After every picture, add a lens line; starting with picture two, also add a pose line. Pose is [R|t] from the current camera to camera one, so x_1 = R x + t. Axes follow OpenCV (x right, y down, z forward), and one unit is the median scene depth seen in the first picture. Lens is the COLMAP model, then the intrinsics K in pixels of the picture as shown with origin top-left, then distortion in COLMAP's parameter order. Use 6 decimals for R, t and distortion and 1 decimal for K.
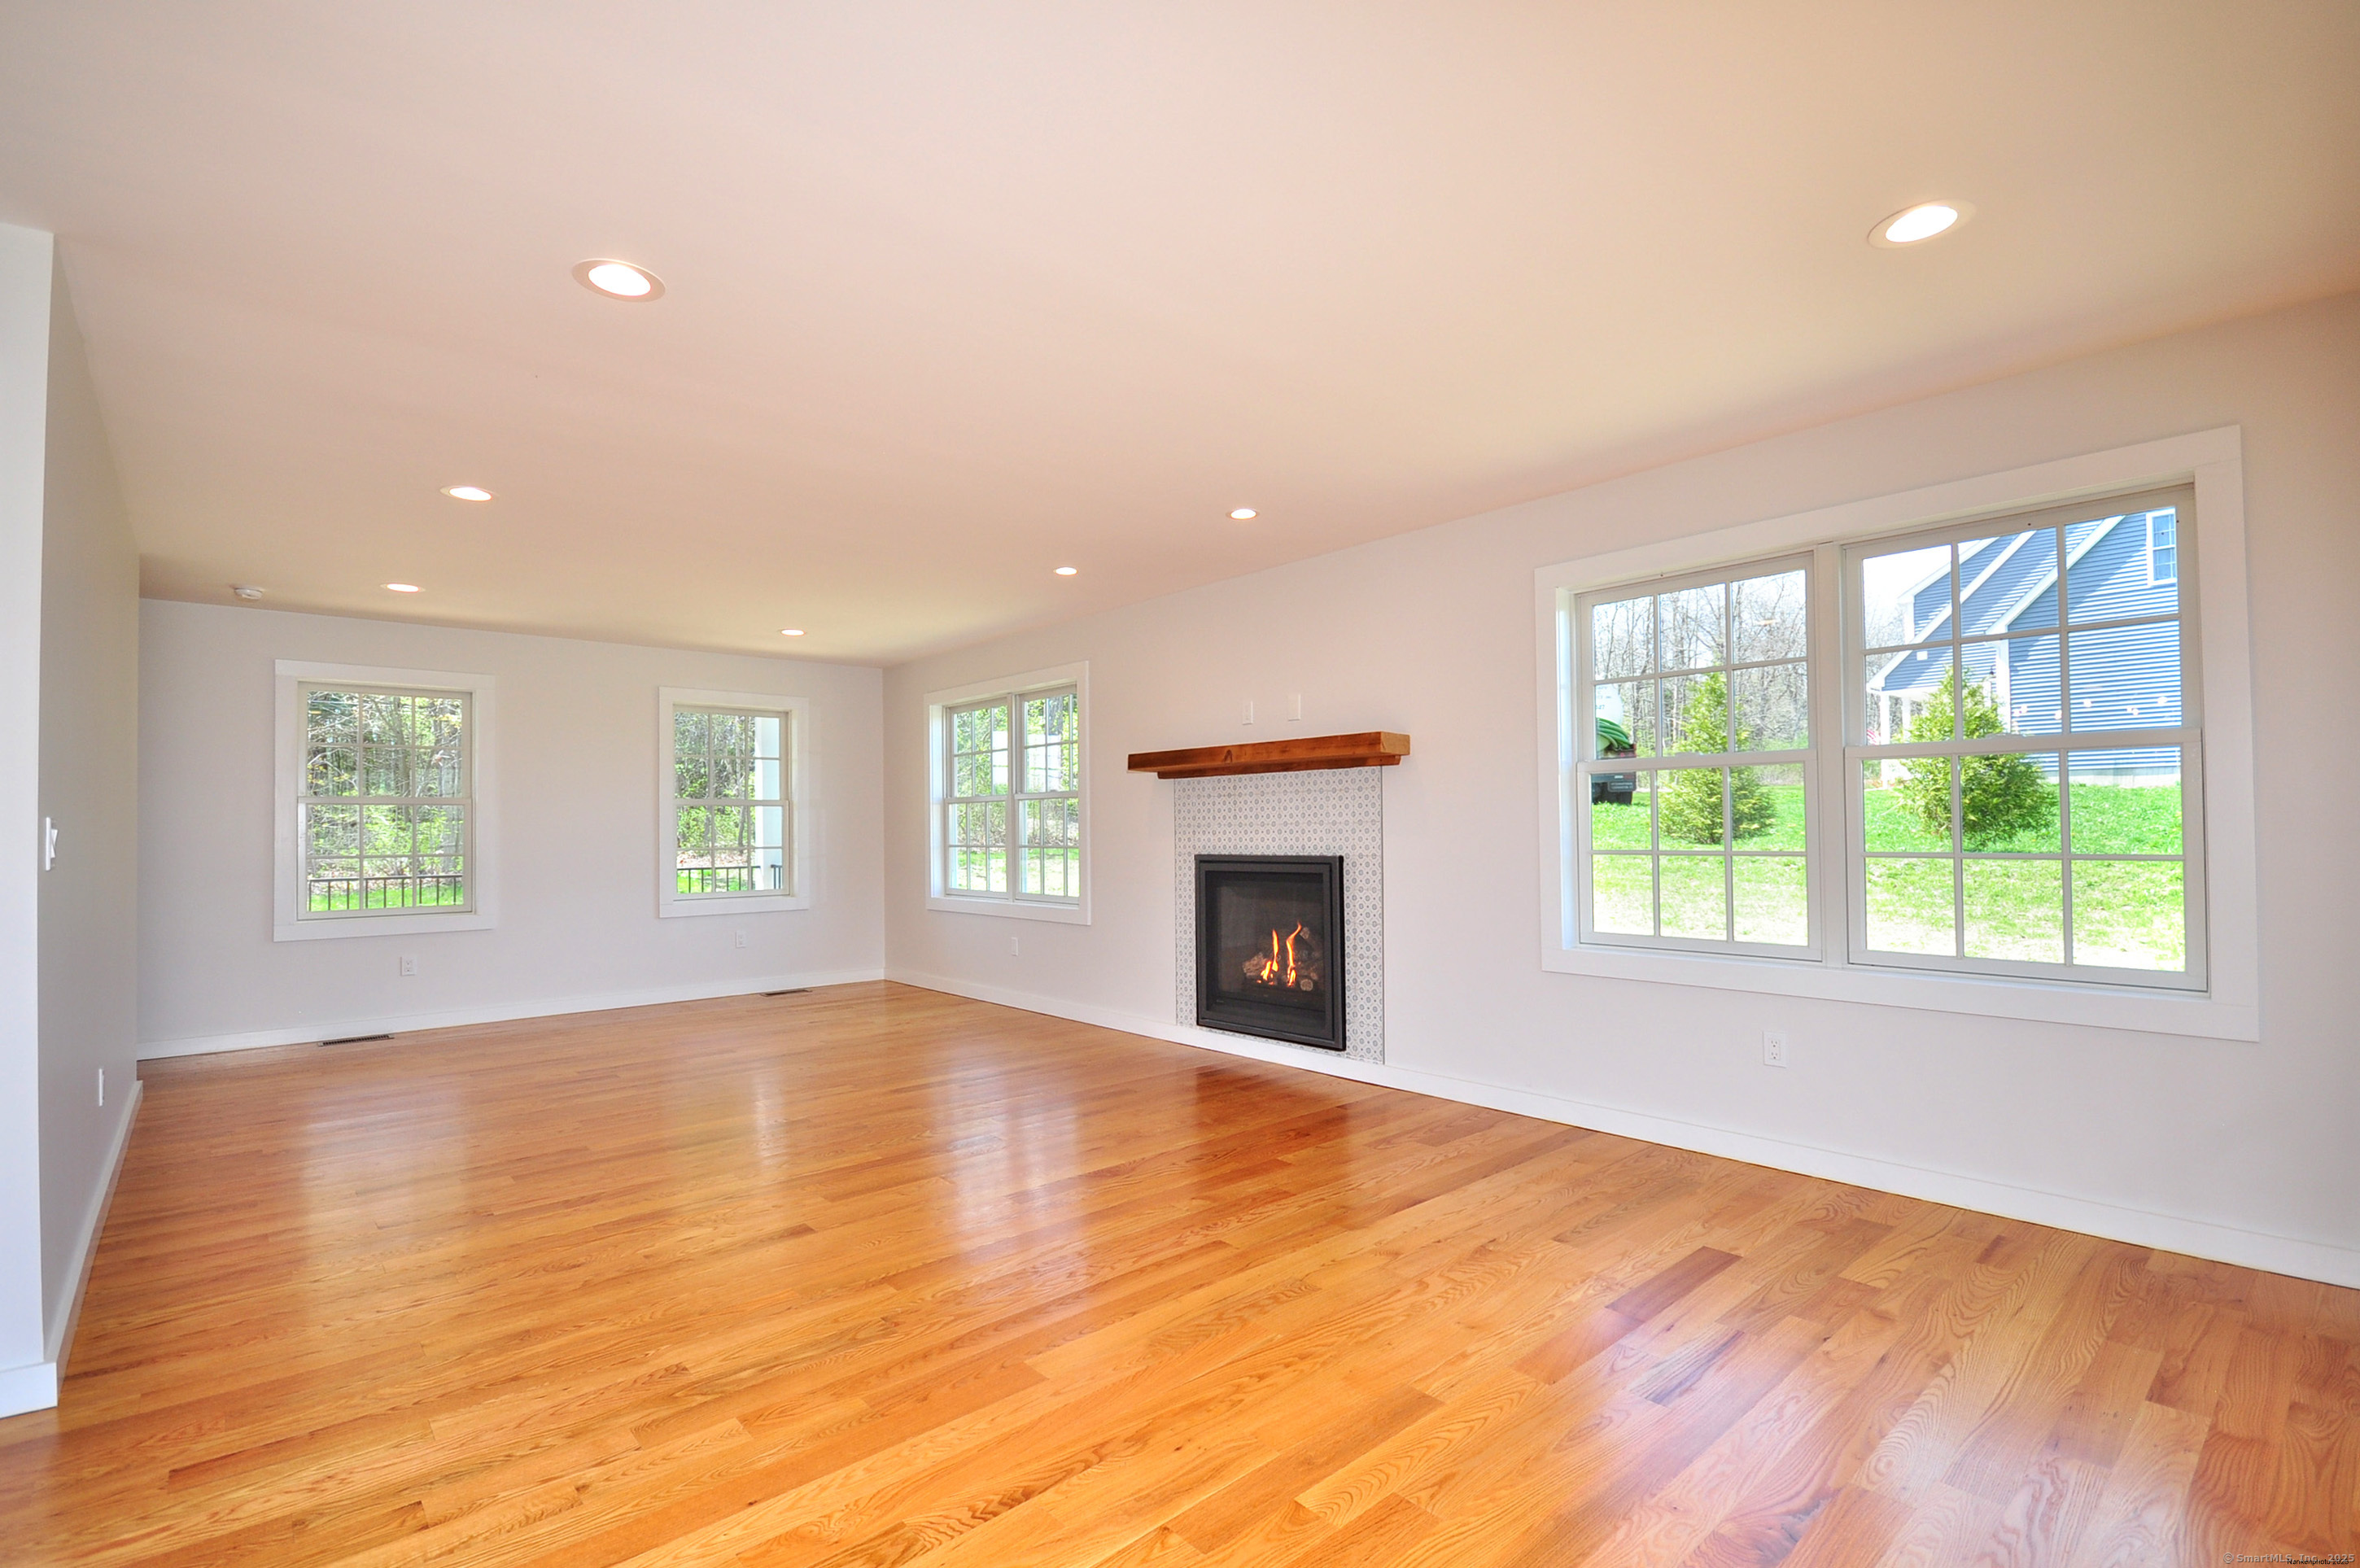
lens RADIAL K [[1074.6, 0, 1132.7], [0, 1074.6, 811.1], [0, 0, 1]] dist [0.000948, -0.000171]
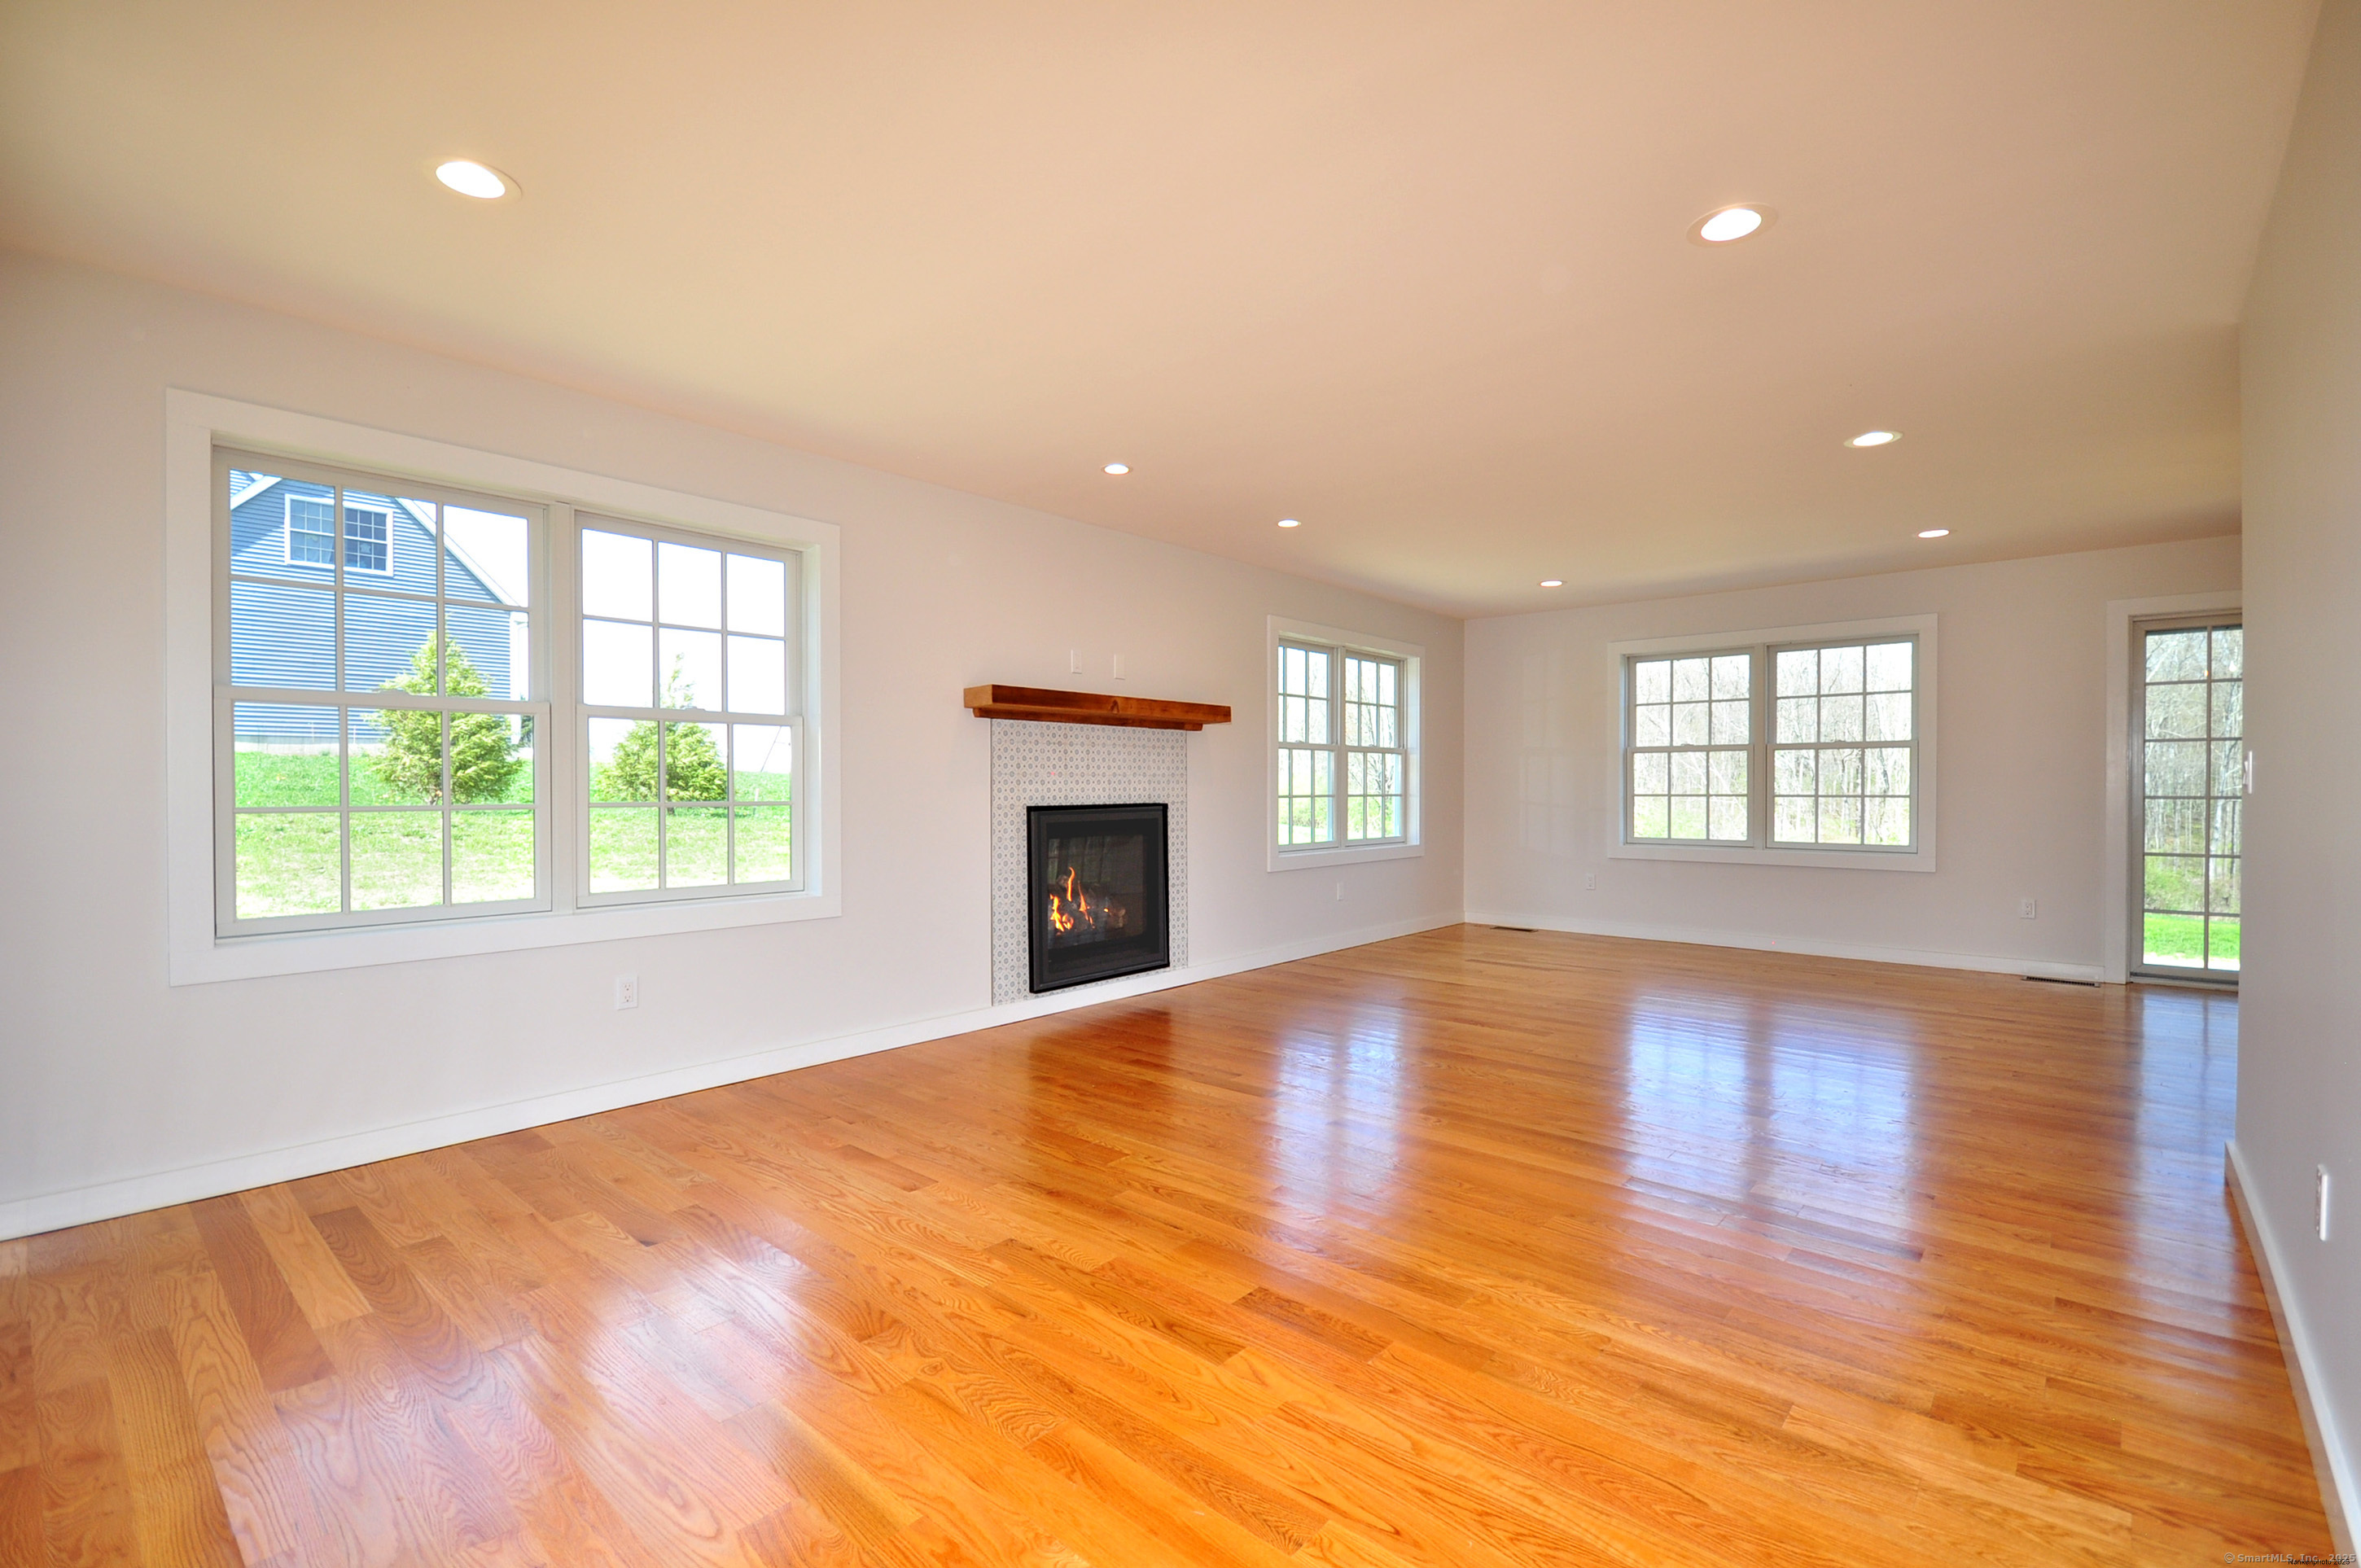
lens RADIAL K [[1042.8, 0, 1248.1], [0, 1042.8, 782.6], [0, 0, 1]] dist [-0.002043, -0.000244]
pose [[-0.159401, 0.003943, 0.987206, -0.876654], [-0.021072, 0.999751, -0.007396, 0.023903], [-0.986989, -0.021981, -0.159279, 1.010657]]
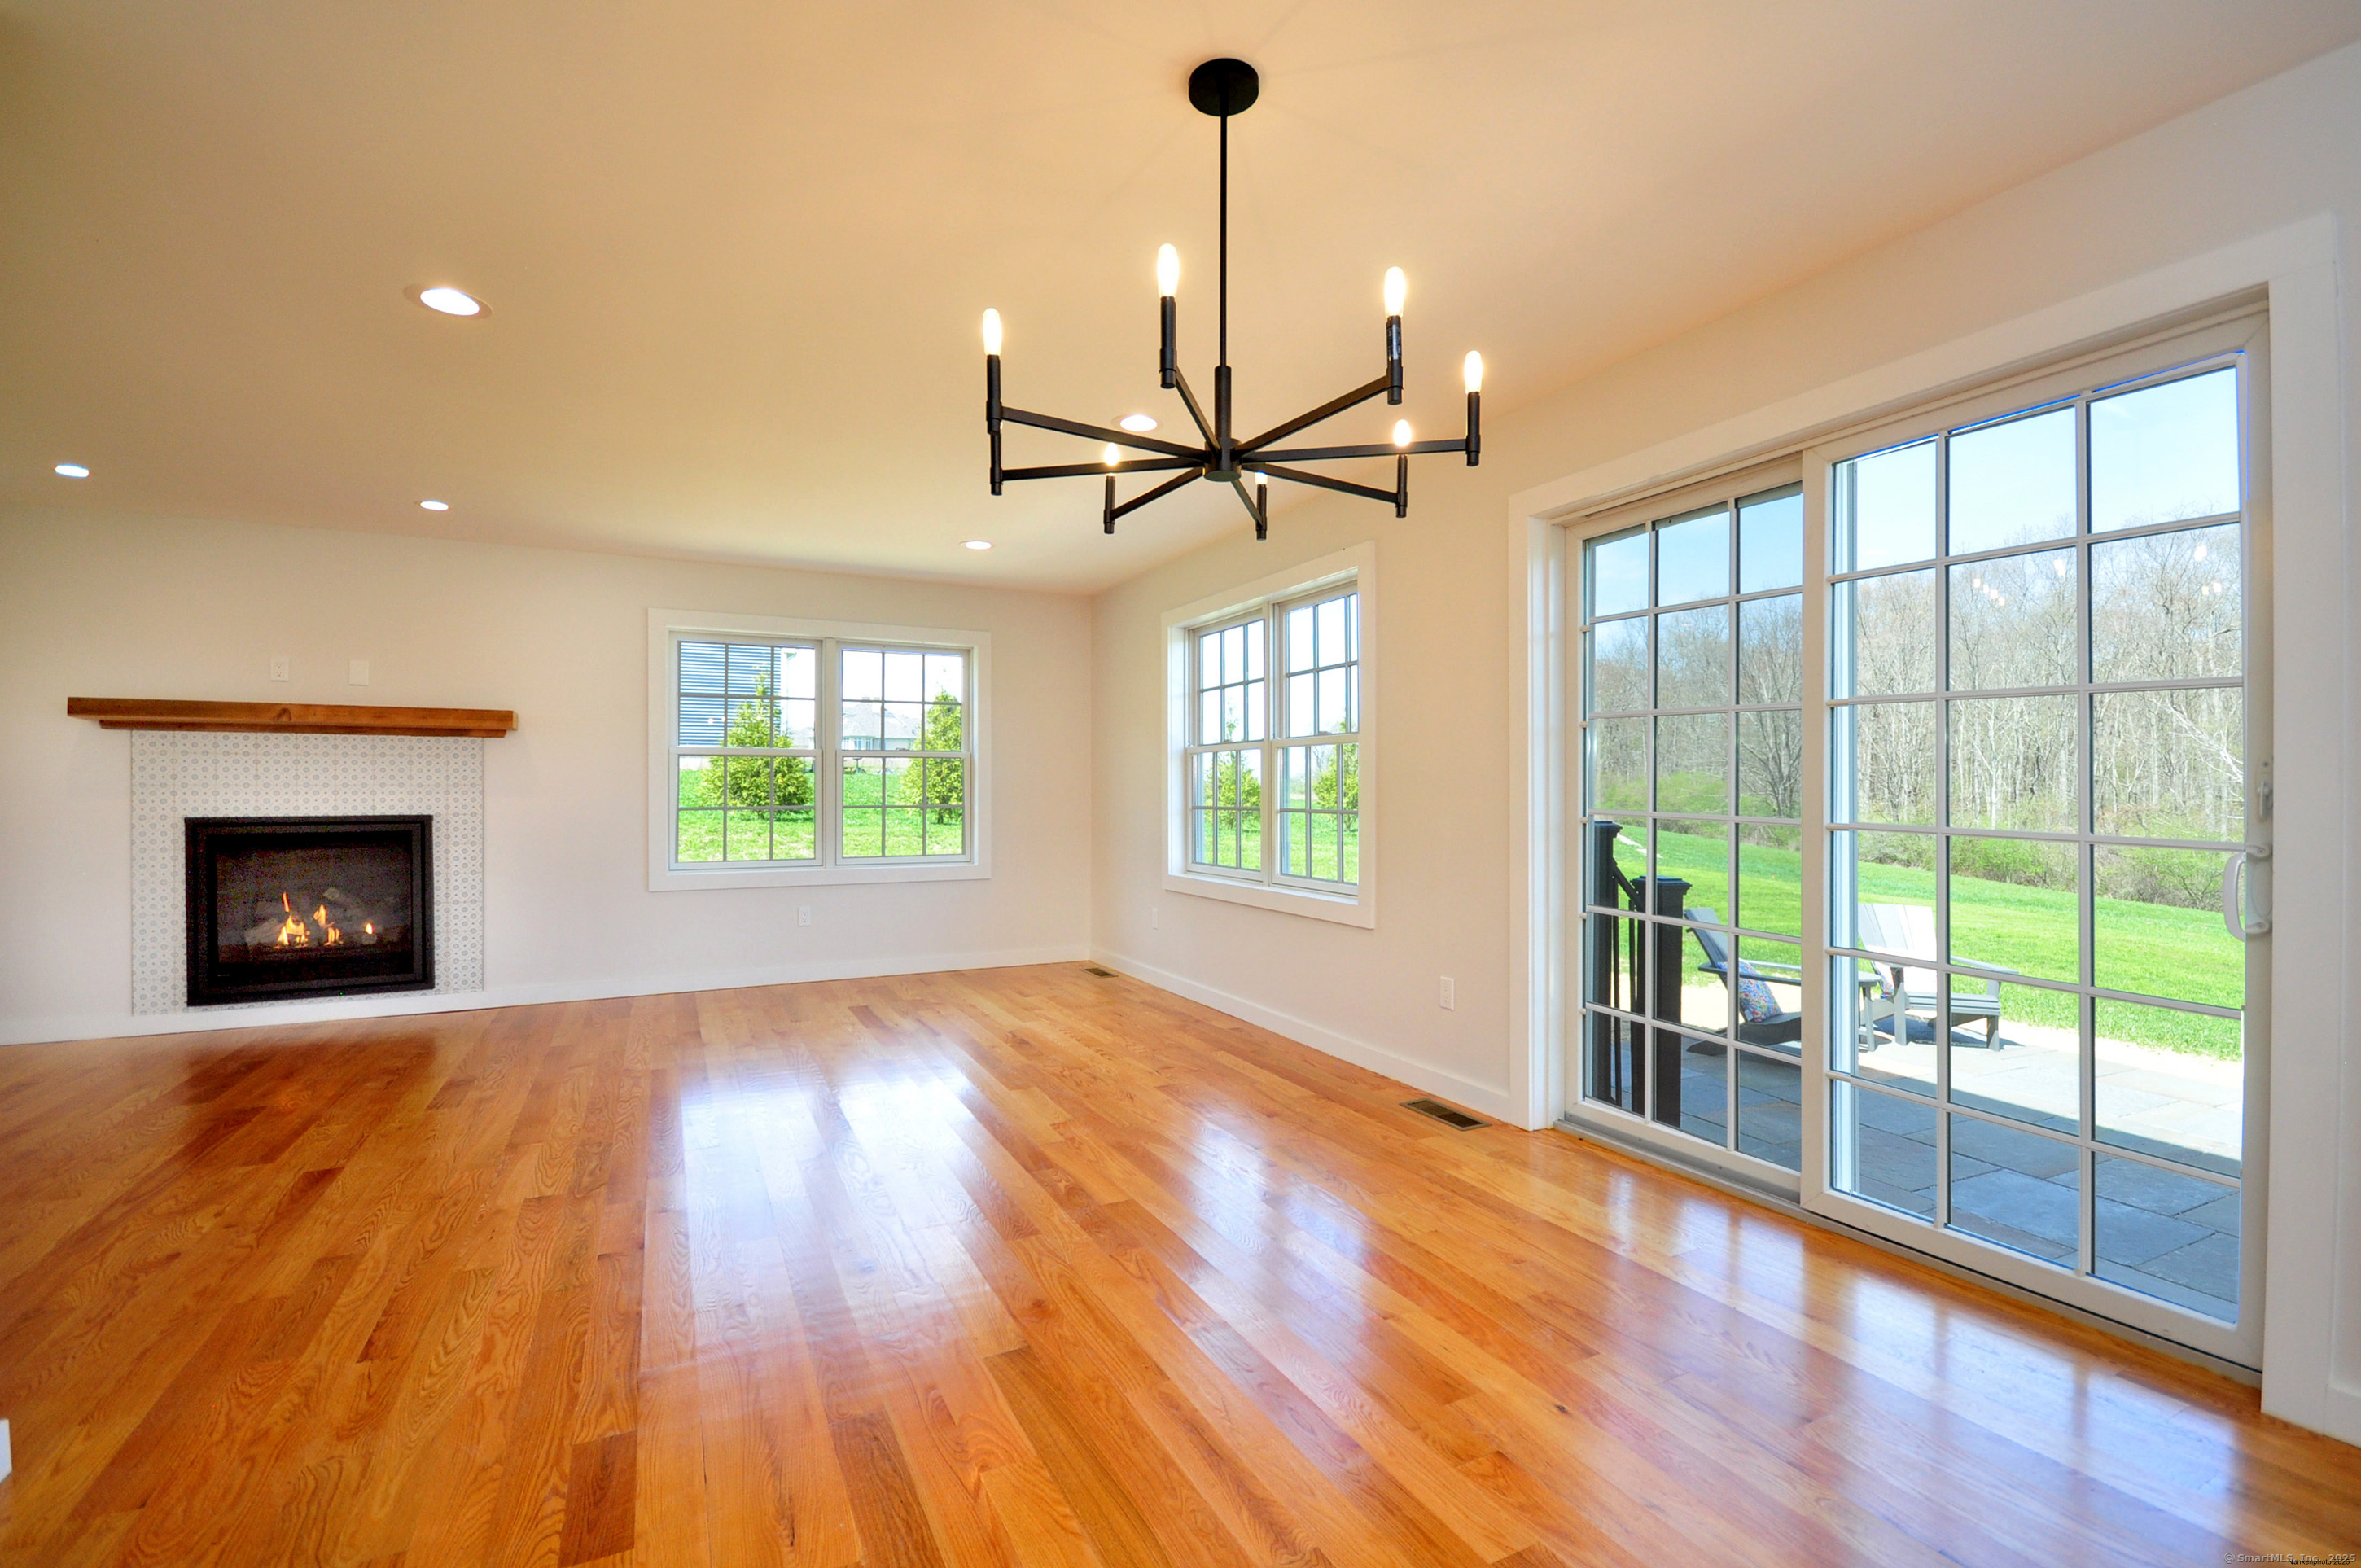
lens RADIAL K [[1042.4, 0, 1186.4], [0, 1042.4, 794.7], [0, 0, 1]] dist [0.002273, -0.000124]
pose [[0.239253, 0.010932, 0.970896, -0.616282], [-0.016577, 0.999837, -0.007173, 0.014308], [-0.970816, -0.014378, 0.239395, -0.018183]]
